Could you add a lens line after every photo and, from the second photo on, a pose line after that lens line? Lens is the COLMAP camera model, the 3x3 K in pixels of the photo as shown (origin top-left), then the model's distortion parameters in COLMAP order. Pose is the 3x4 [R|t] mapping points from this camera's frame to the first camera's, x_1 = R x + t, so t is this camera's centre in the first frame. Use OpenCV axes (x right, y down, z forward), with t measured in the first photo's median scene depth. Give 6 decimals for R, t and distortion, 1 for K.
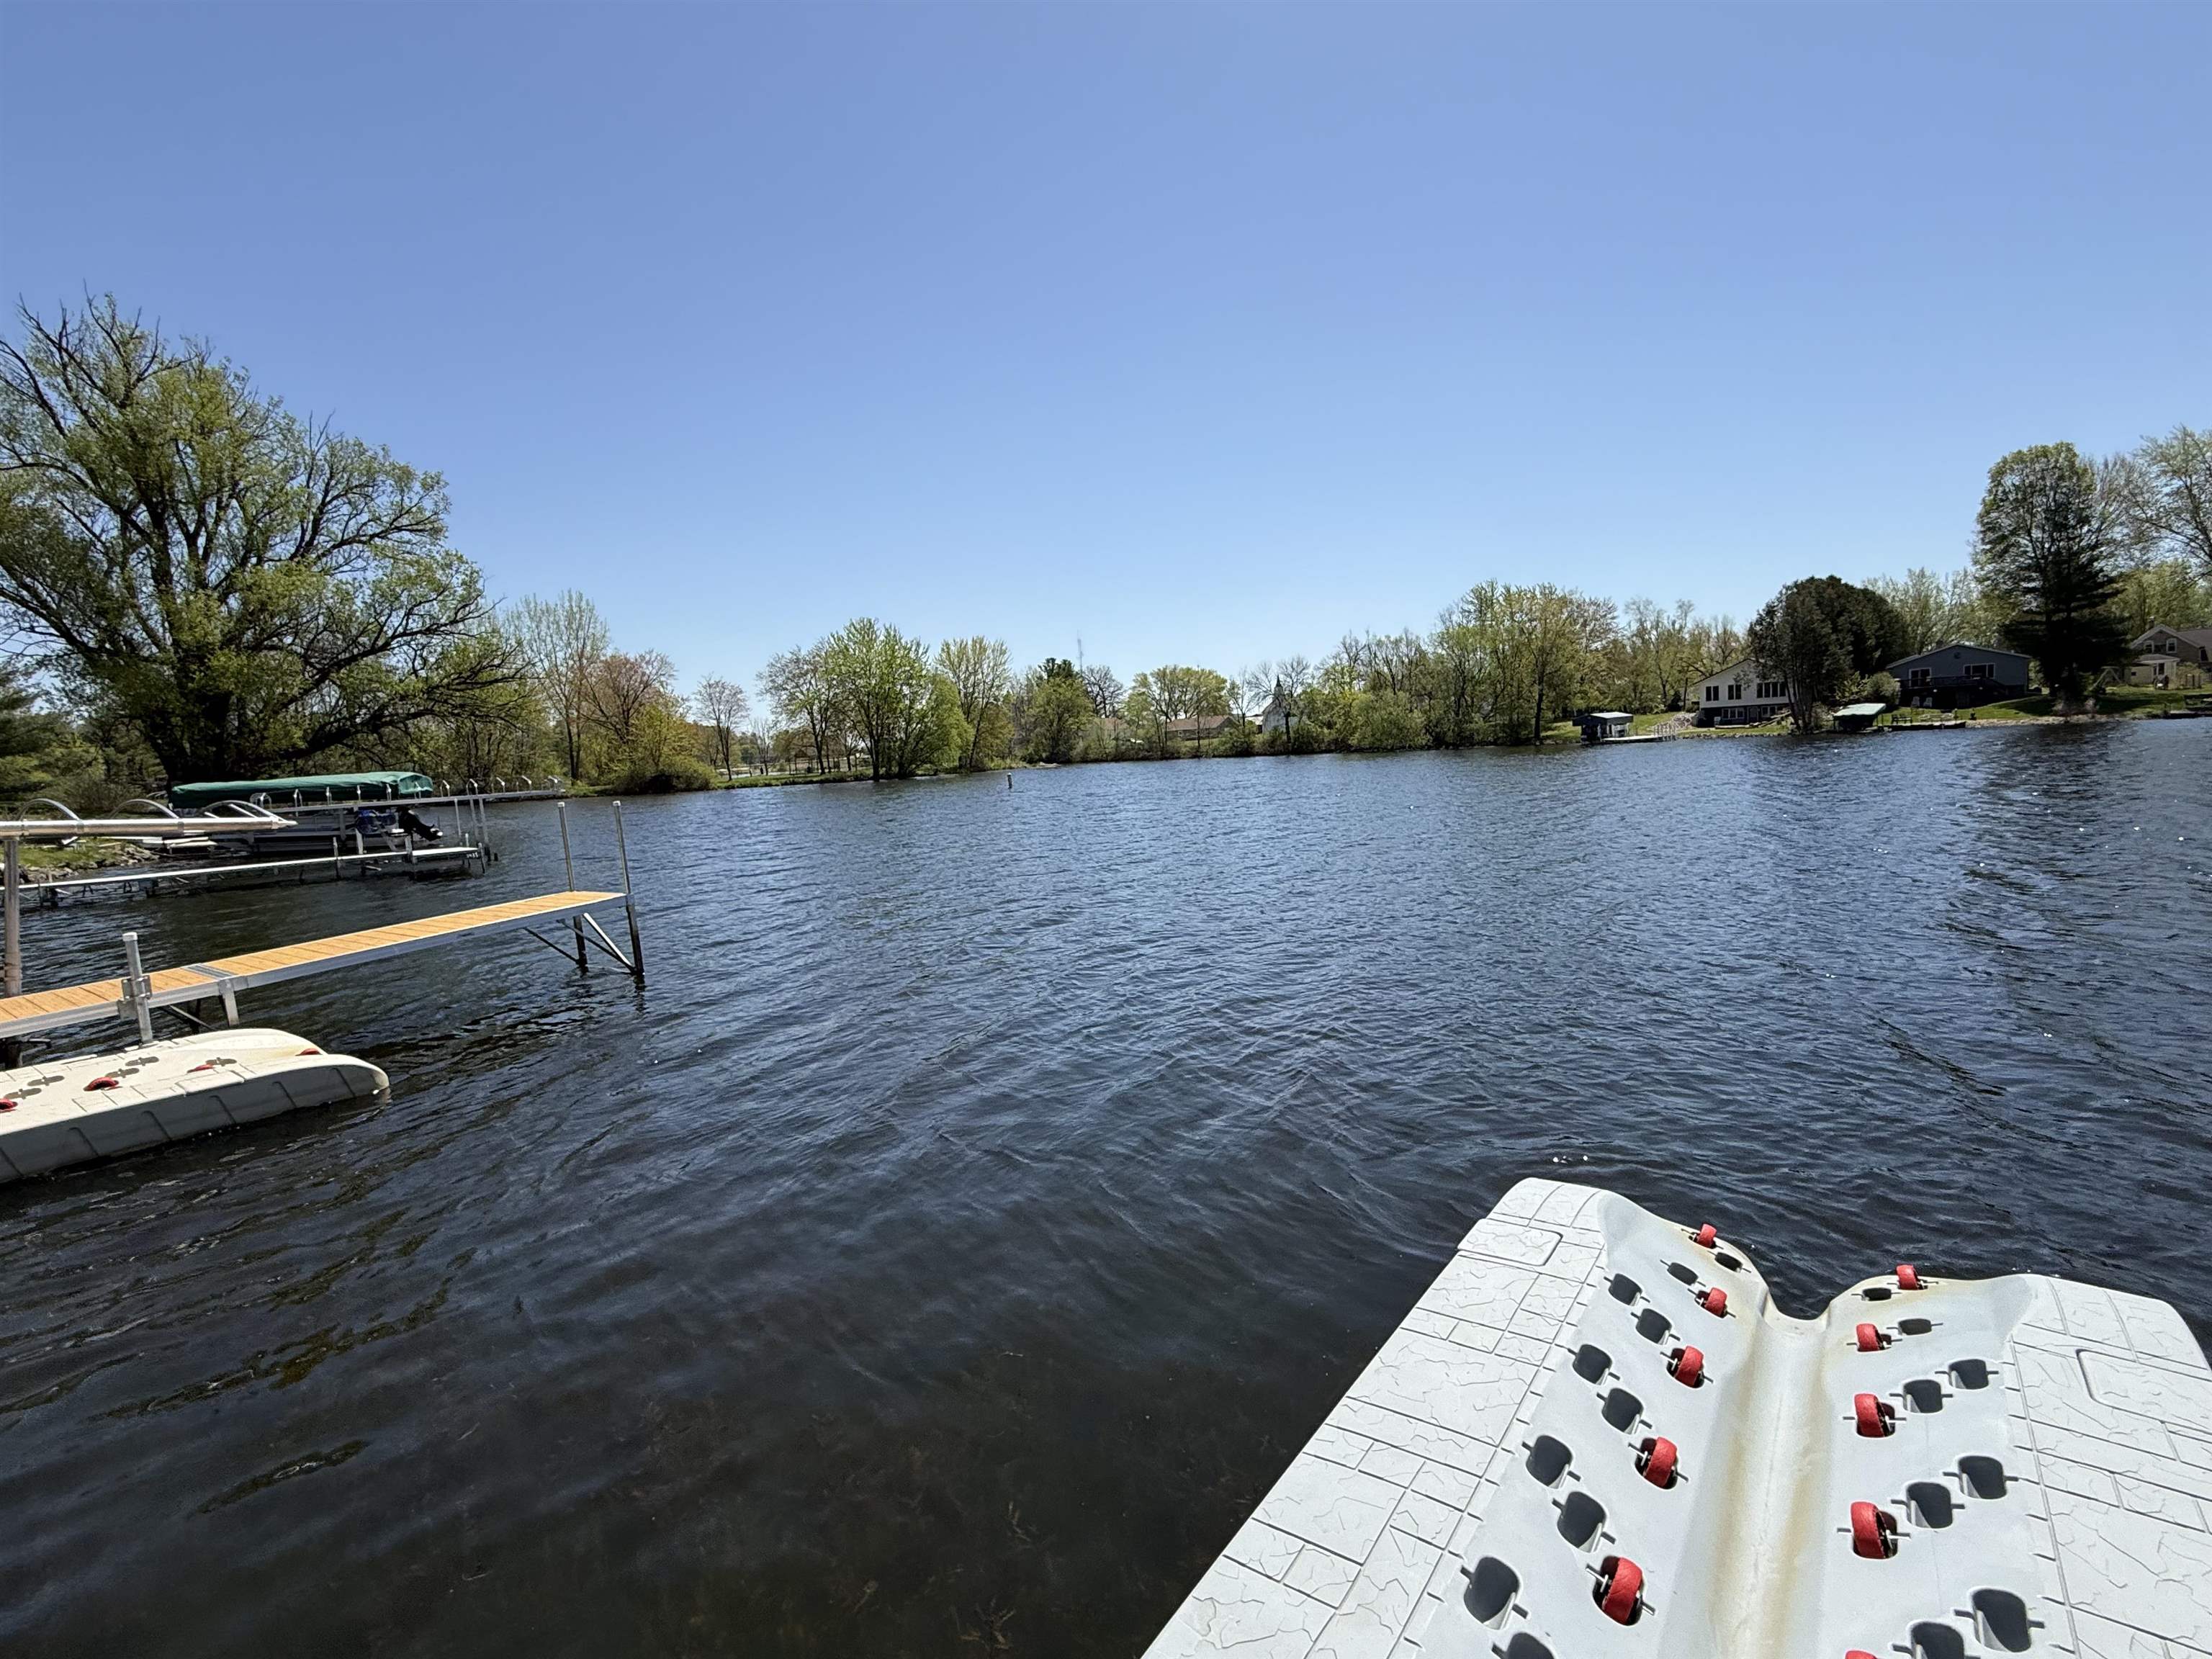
lens RADIAL K [[1057.6, 0, 1106.0], [0, 1057.6, 829.5], [0, 0, 1]] dist [0.002027, -0.000562]
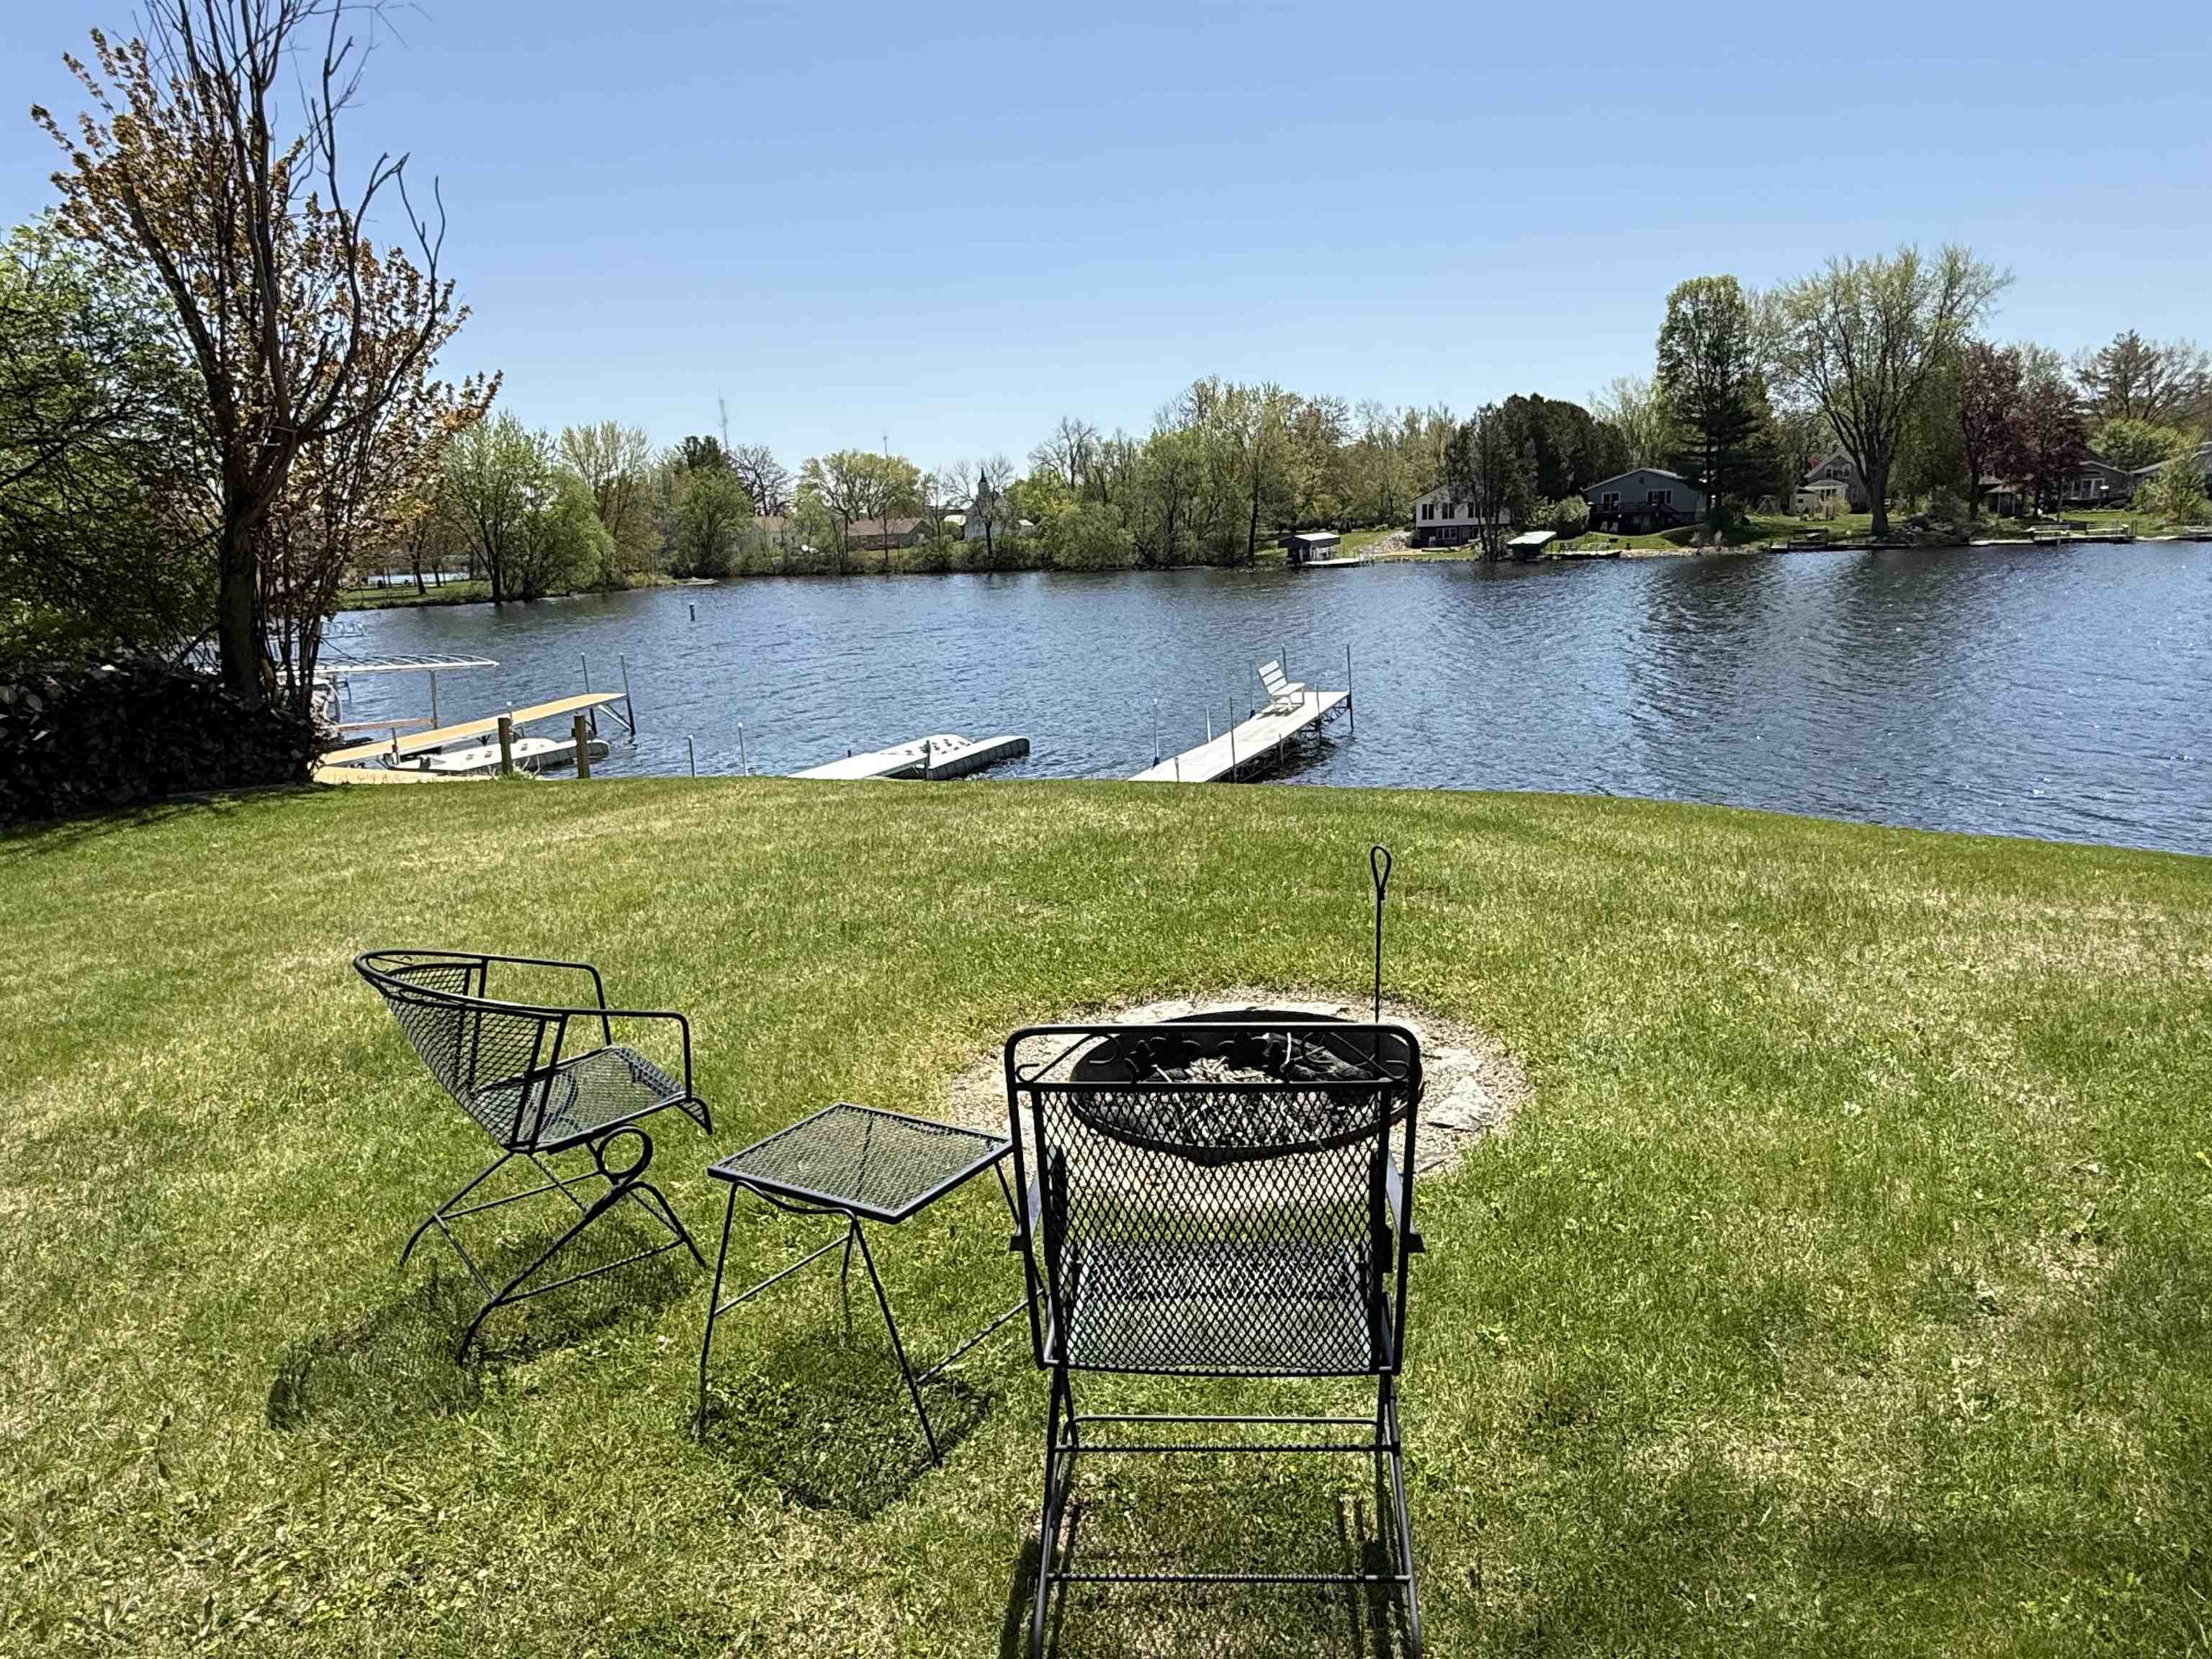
lens RADIAL K [[1358.7, 0, 1106.0], [0, 1358.7, 829.5], [0, 0, 1]] dist [-0.006472, -0.001260]
pose [[0.970520, -0.036697, 0.238212, -0.011533], [0.006396, 0.991915, 0.126746, -0.001405], [-0.240937, -0.121486, 0.962907, -0.153830]]
